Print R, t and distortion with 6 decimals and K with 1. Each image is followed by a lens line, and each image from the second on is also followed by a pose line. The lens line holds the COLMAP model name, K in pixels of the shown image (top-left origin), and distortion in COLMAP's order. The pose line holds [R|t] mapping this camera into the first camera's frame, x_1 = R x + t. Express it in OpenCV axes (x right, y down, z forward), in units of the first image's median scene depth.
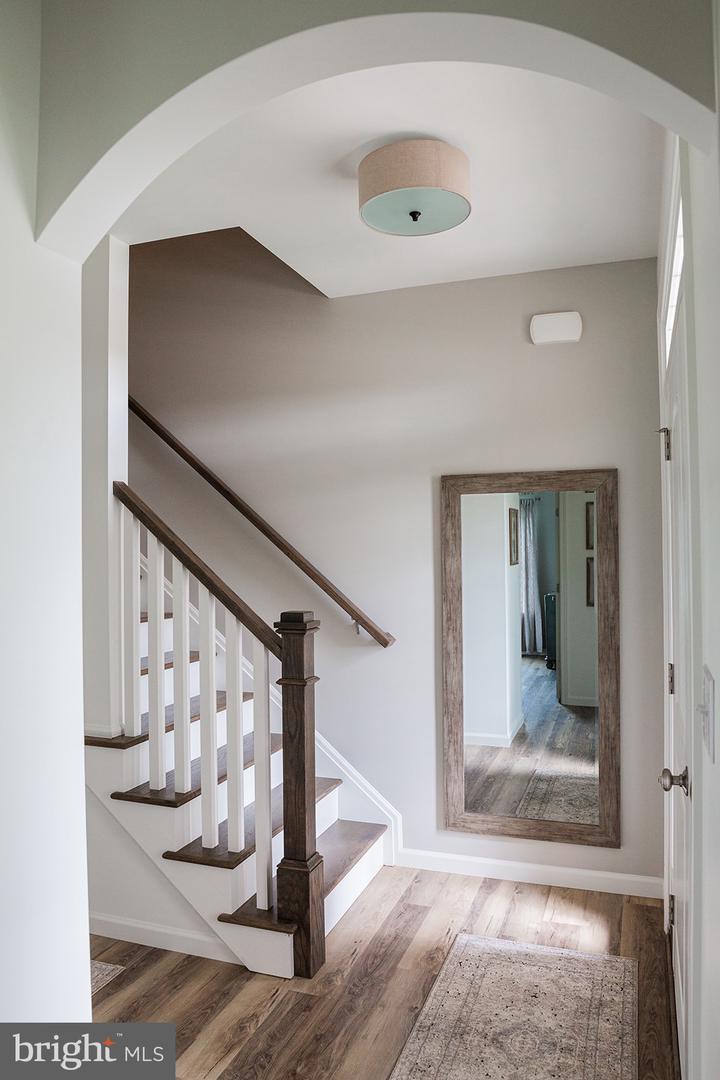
lens RADIAL K [[783.2, 0, 360.0], [0, 783.2, 540.0], [0, 0, 1]] dist [0.000440, 0.000155]
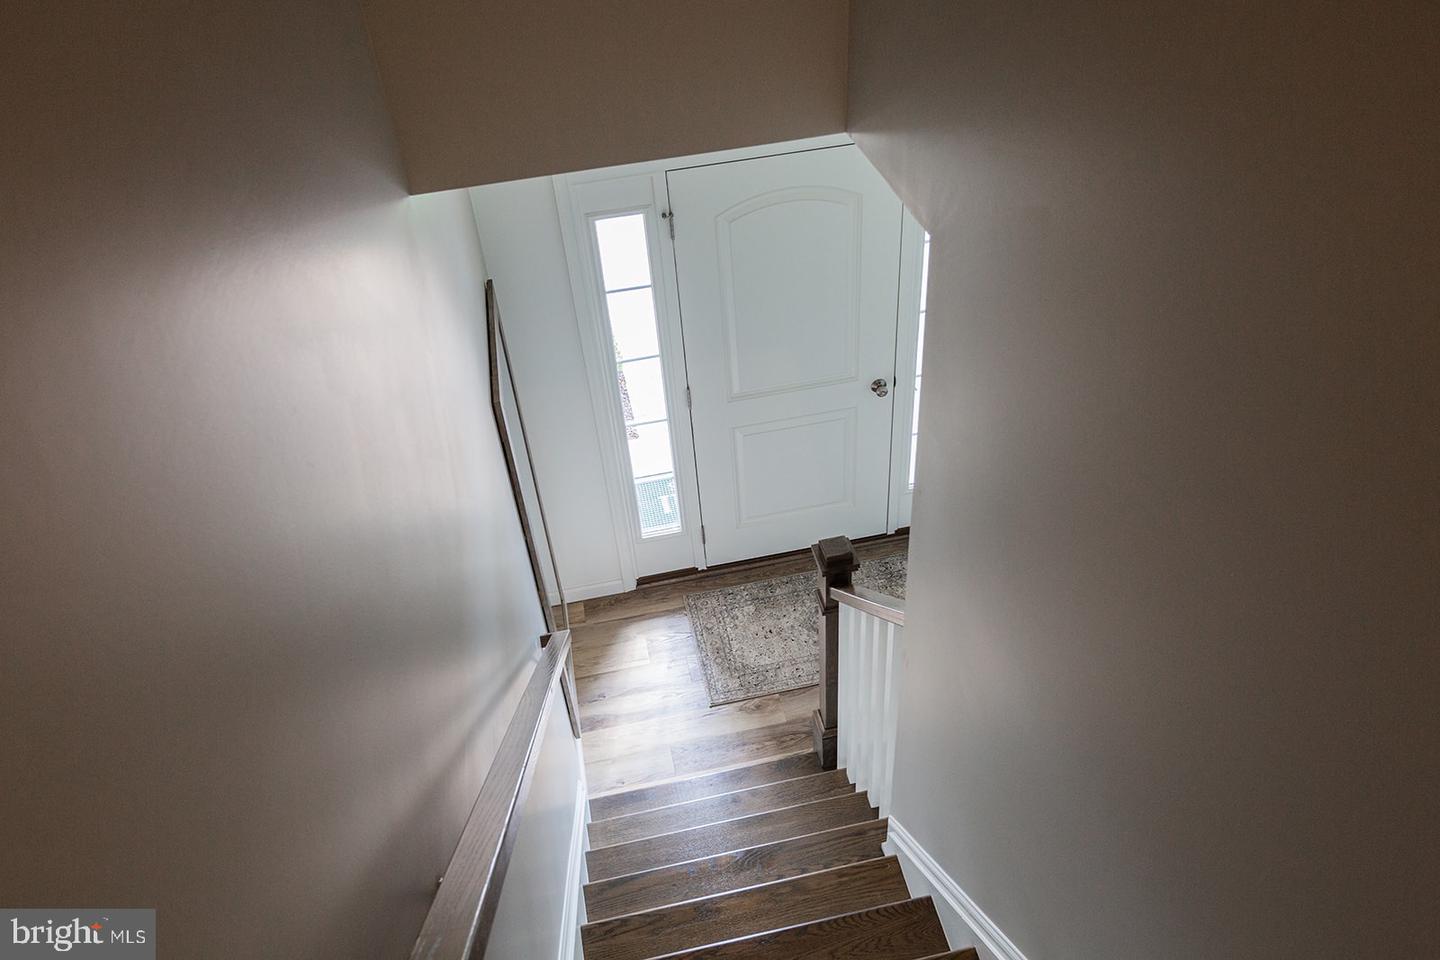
lens RADIAL K [[1044.3, 0, 720.0], [0, 1044.3, 480.0], [0, 0, 1]] dist [0.000440, 0.000155]
pose [[-0.517644, -0.512330, 0.685246, -0.703714], [0.061500, 0.776548, 0.627050, -0.643575], [-0.853383, 0.366731, -0.370467, 1.370660]]
